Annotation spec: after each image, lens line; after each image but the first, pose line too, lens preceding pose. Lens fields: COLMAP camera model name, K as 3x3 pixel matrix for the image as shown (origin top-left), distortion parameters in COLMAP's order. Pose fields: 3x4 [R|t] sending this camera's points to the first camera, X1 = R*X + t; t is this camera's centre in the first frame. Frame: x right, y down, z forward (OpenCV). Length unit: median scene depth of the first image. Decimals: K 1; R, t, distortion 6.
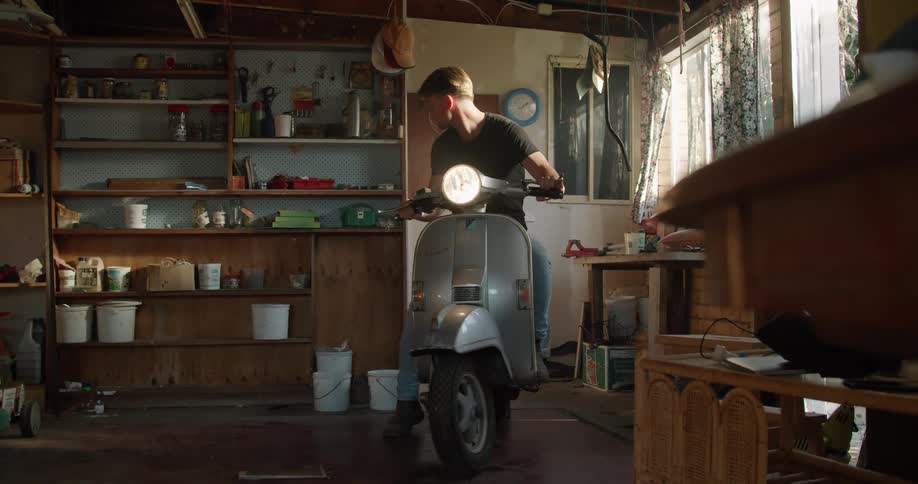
lens RADIAL K [[958.3, 0, 459.0], [0, 958.3, 242.0], [0, 0, 1]] dist [-0.069401, 0.012793]
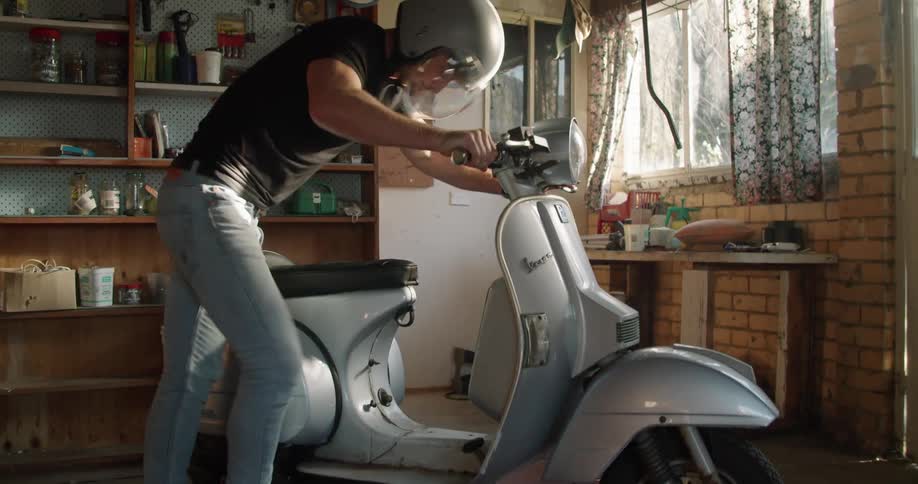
lens RADIAL K [[889.4, 0, 459.0], [0, 889.4, 242.0], [0, 0, 1]] dist [-0.079844, 0.021456]
pose [[0.956353, 0.001132, 0.292211, -0.197398], [-0.011086, 0.999413, 0.032408, -0.018249], [-0.292002, -0.034233, 0.955805, 0.334339]]
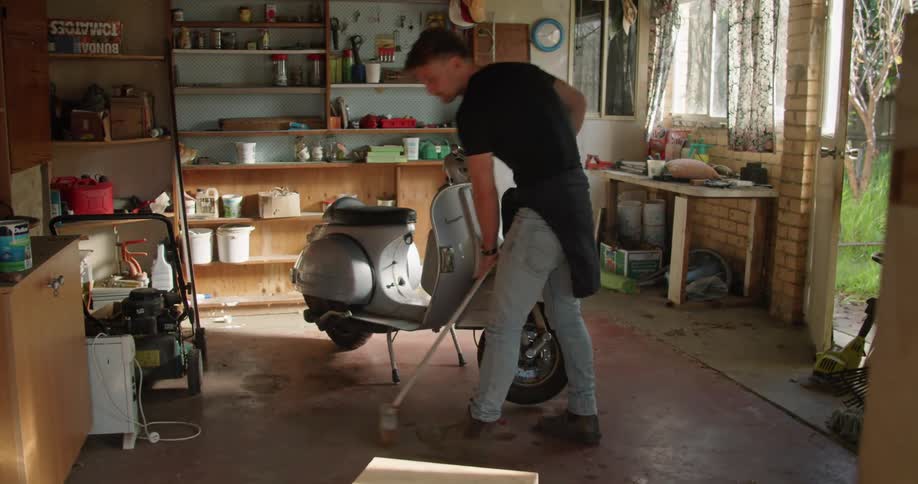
lens RADIAL K [[902.0, 0, 459.8], [0, 902.0, 253.2], [0, 0, 1]] dist [-0.127466, 0.128301]
pose [[0.994234, -0.008612, 0.106882, -0.197166], [-0.013481, 0.978821, 0.204273, -0.130529], [-0.106378, -0.204536, 0.973062, -0.102988]]
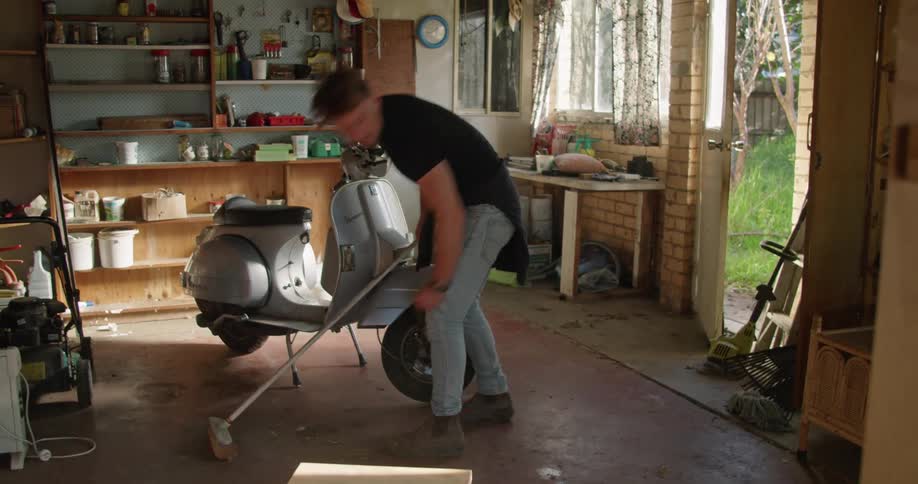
lens RADIAL K [[902.0, 0, 459.8], [0, 902.0, 253.2], [0, 0, 1]] dist [-0.127466, 0.128301]
pose [[0.969148, -0.033818, 0.244149, -0.219045], [-0.016964, 0.979042, 0.202949, -0.126150], [-0.245896, -0.200829, 0.948263, -0.090051]]
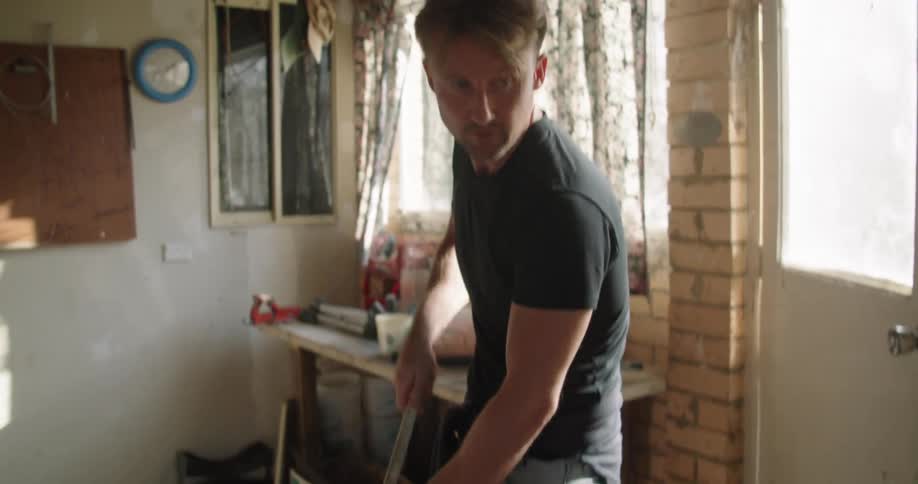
lens RADIAL K [[896.0, 0, 459.0], [0, 896.0, 242.0], [0, 0, 1]] dist [-0.133285, 0.006867]
pose [[0.896443, -0.047471, 0.440610, -0.020254], [-0.003205, 0.993526, 0.113563, -0.123957], [-0.443148, -0.103215, 0.890487, 0.535090]]
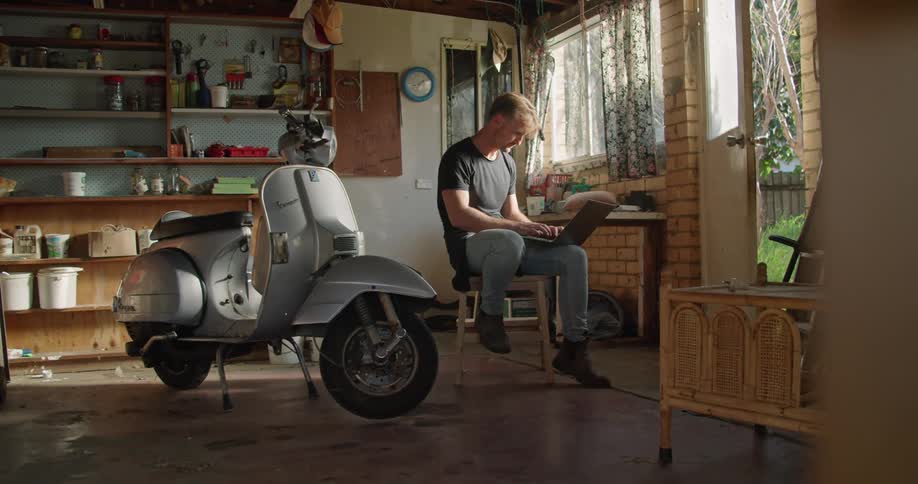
lens RADIAL K [[889.4, 0, 459.0], [0, 889.4, 242.0], [0, 0, 1]] dist [-0.079844, 0.021456]
pose [[0.977660, -0.018344, 0.209389, -0.132821], [0.012316, 0.999472, 0.030057, 0.011666], [-0.209830, -0.026807, 0.977370, -0.005052]]
